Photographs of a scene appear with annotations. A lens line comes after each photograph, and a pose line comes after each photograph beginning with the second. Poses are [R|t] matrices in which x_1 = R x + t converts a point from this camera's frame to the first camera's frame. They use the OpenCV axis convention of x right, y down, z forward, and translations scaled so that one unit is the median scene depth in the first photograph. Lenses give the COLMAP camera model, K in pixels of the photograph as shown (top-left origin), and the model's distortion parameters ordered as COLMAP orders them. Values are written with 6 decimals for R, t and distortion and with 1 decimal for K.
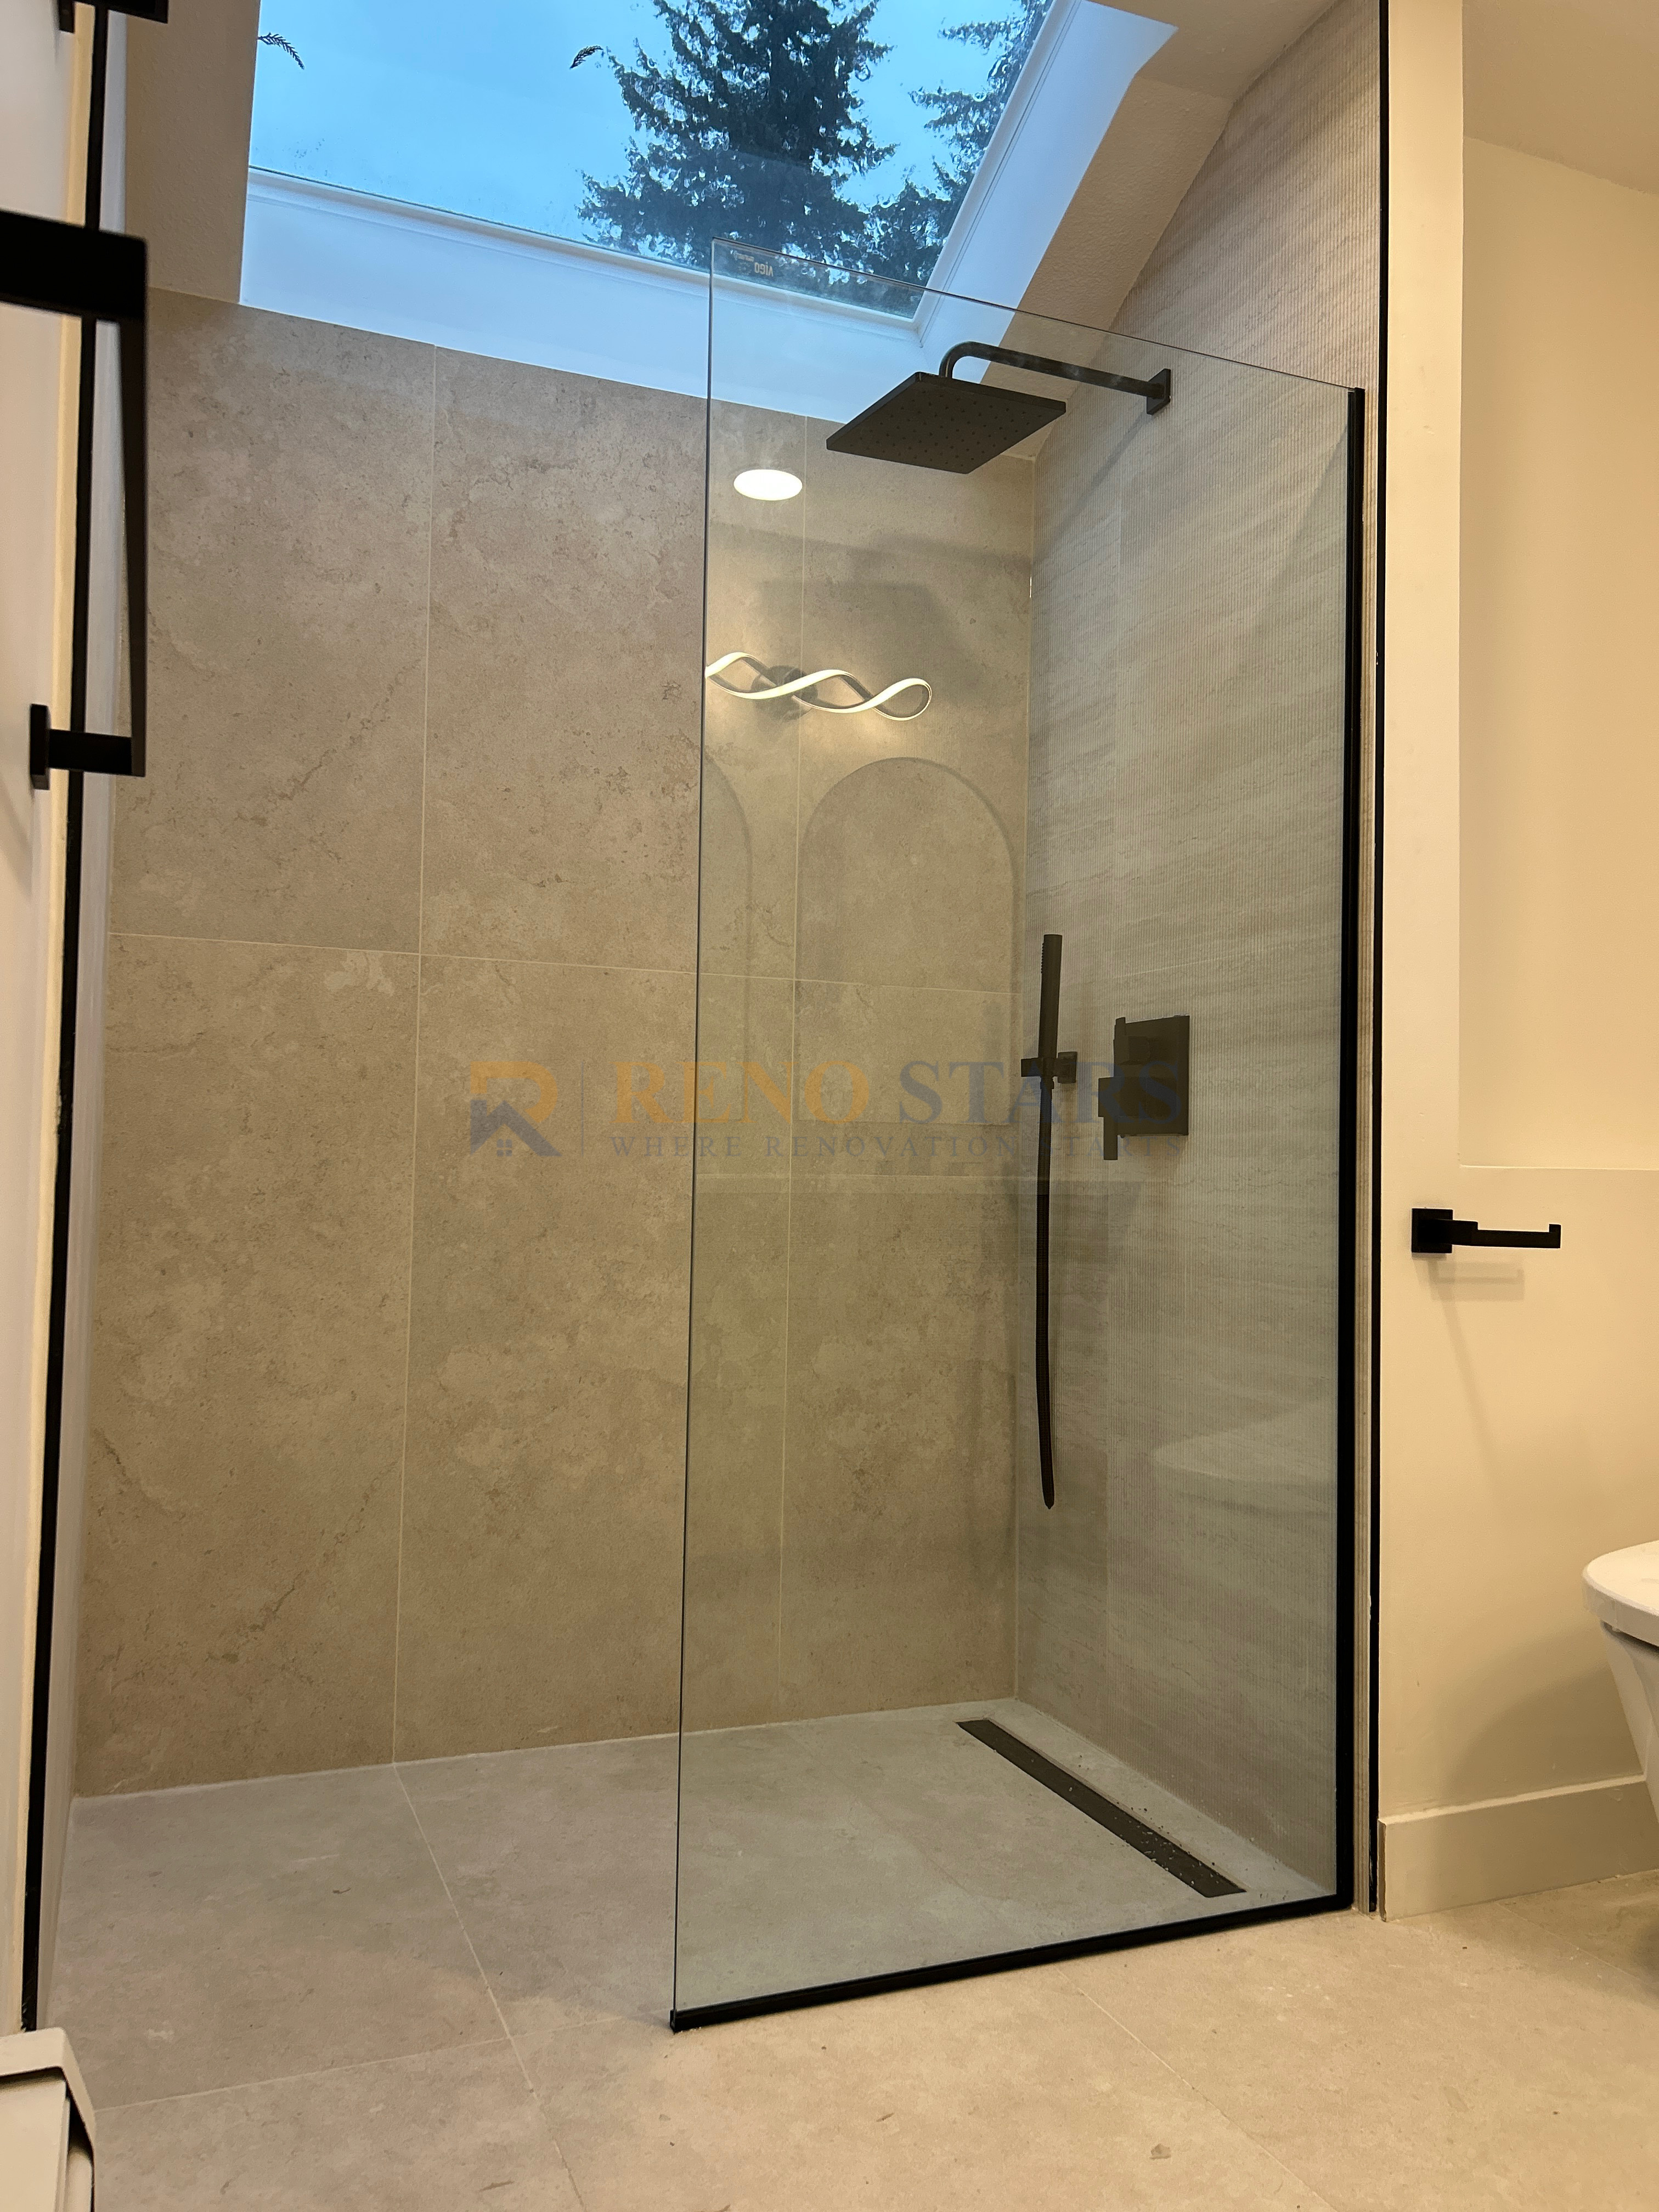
lens RADIAL K [[1655.4, 0, 824.3], [0, 1655.4, 1113.0], [0, 0, 1]] dist [0.057543, -0.065197]
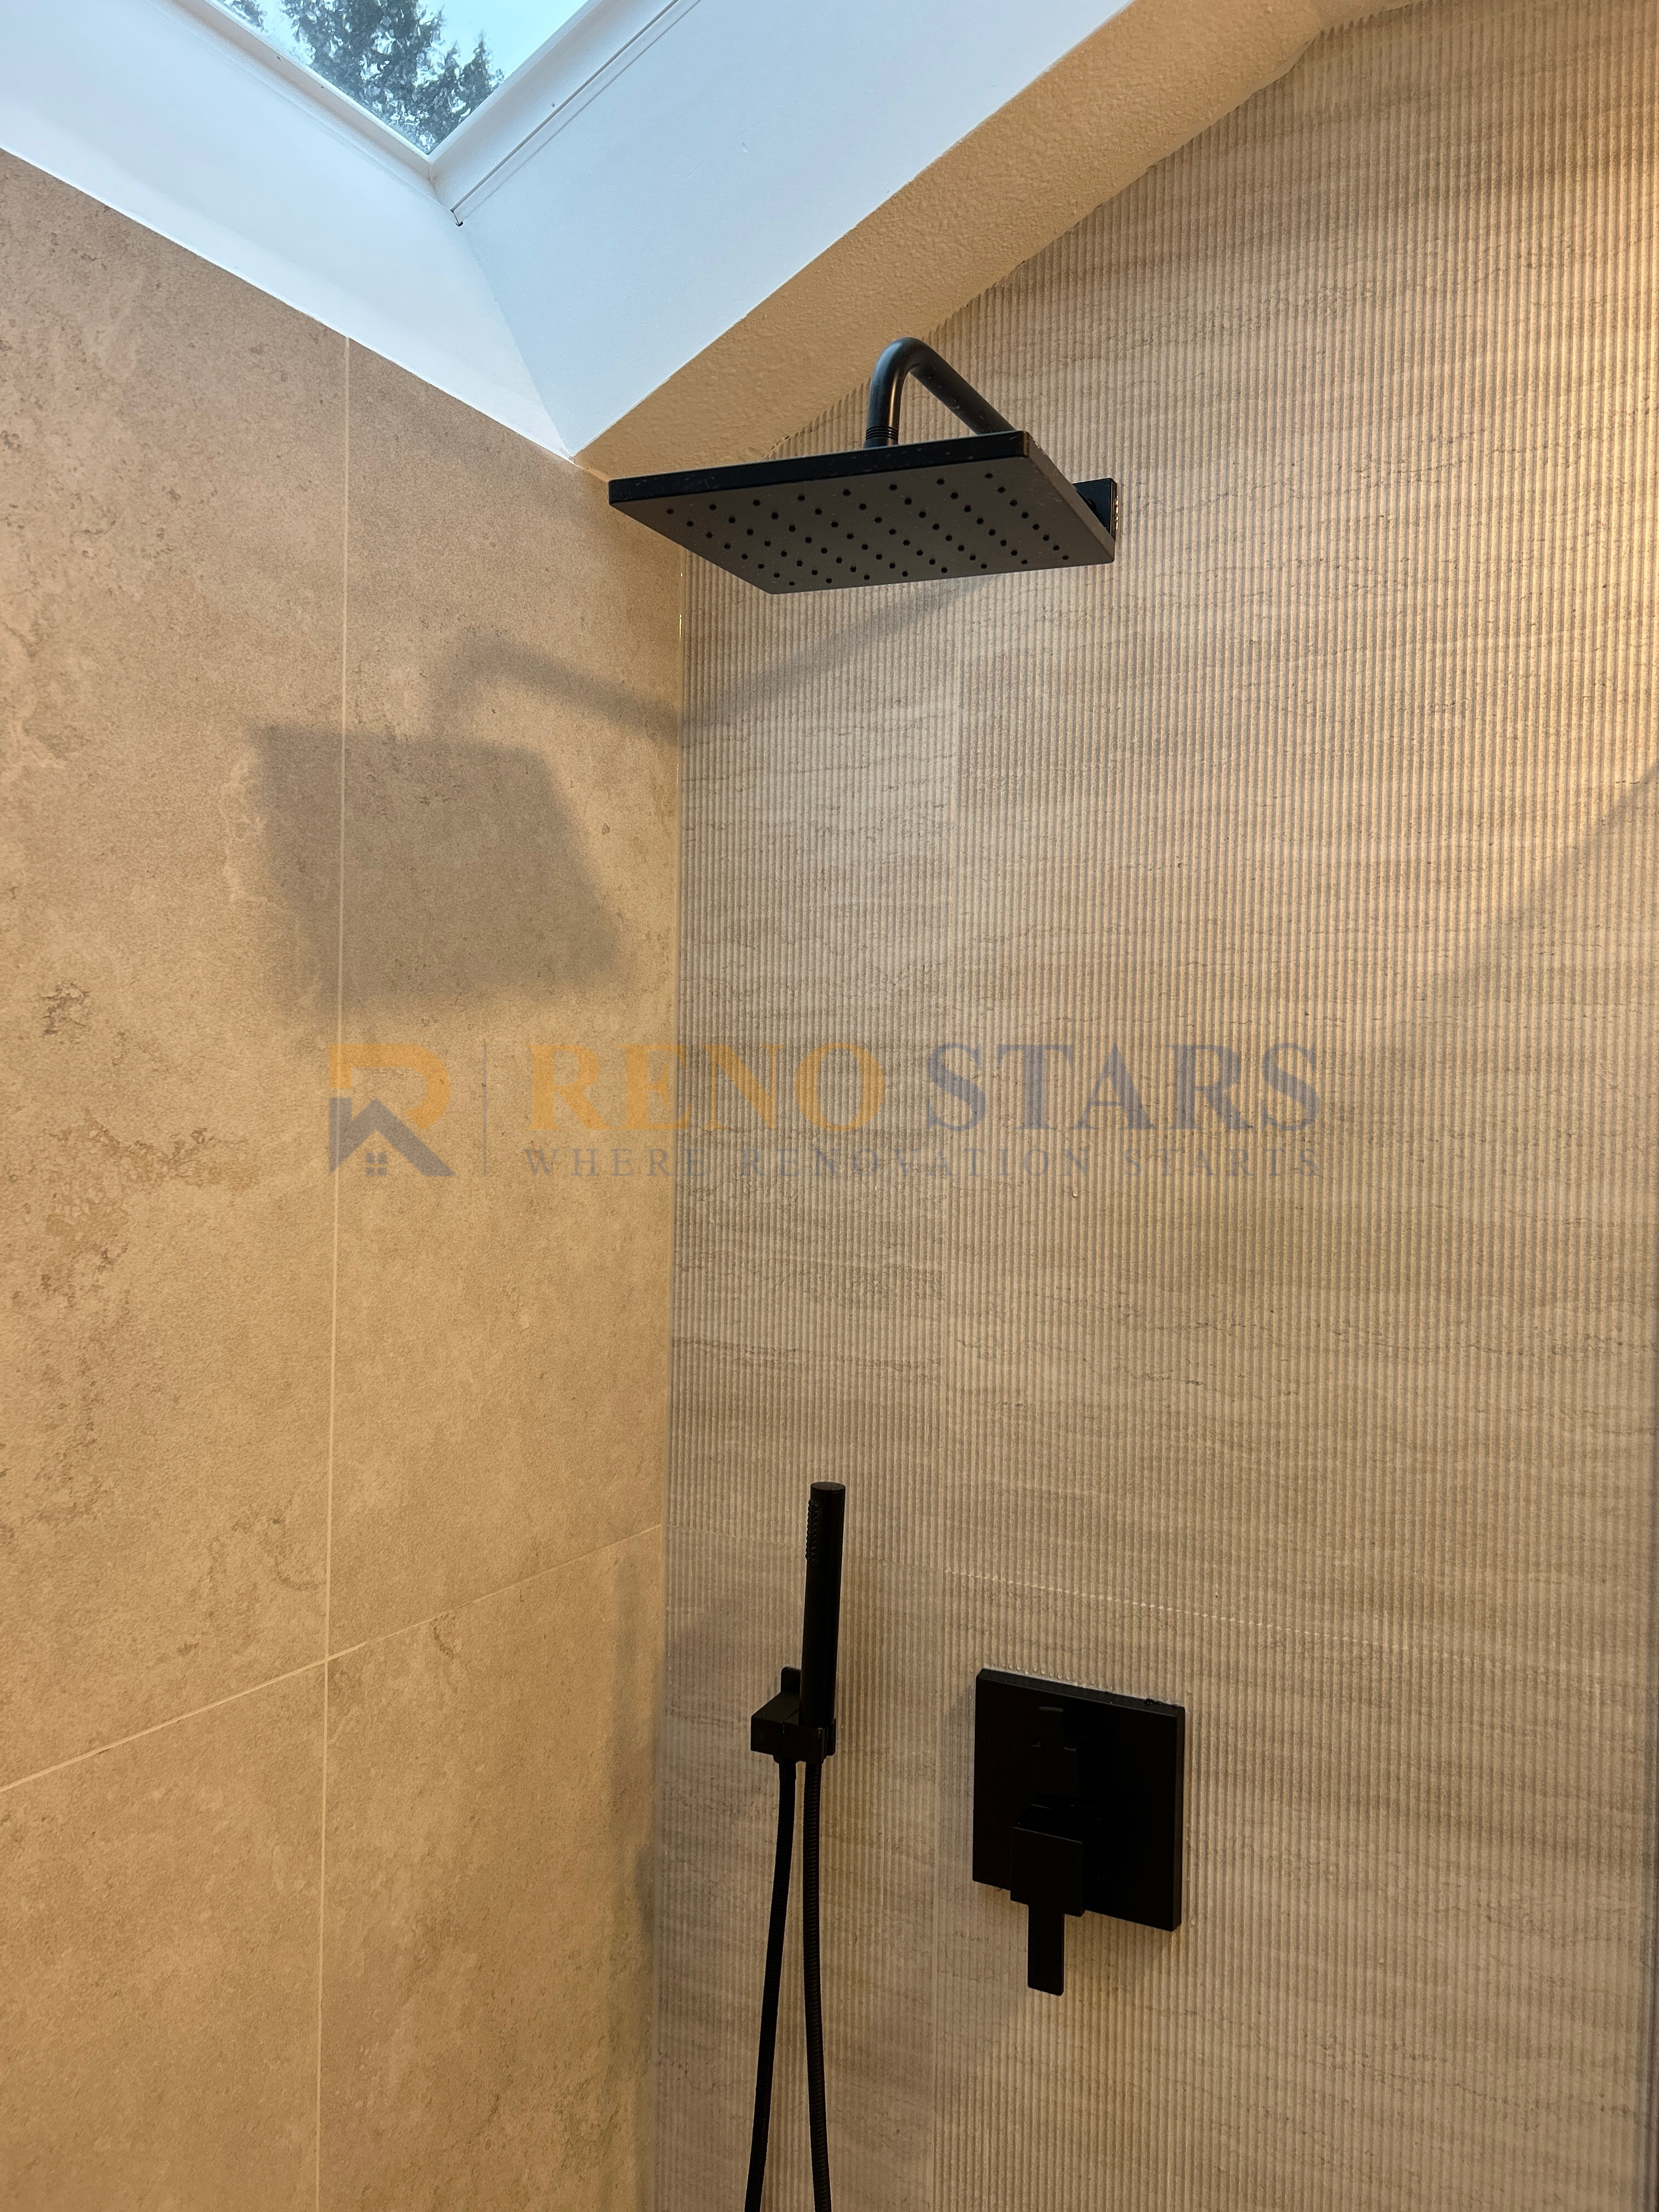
lens RADIAL K [[1655.4, 0, 816.7], [0, 1655.4, 1112.4], [0, 0, 1]] dist [0.057543, -0.065197]
pose [[0.762558, -0.015222, 0.646741, -0.231036], [-0.025274, 0.998259, 0.053296, -0.288440], [-0.646426, -0.056987, 0.760846, 0.688981]]
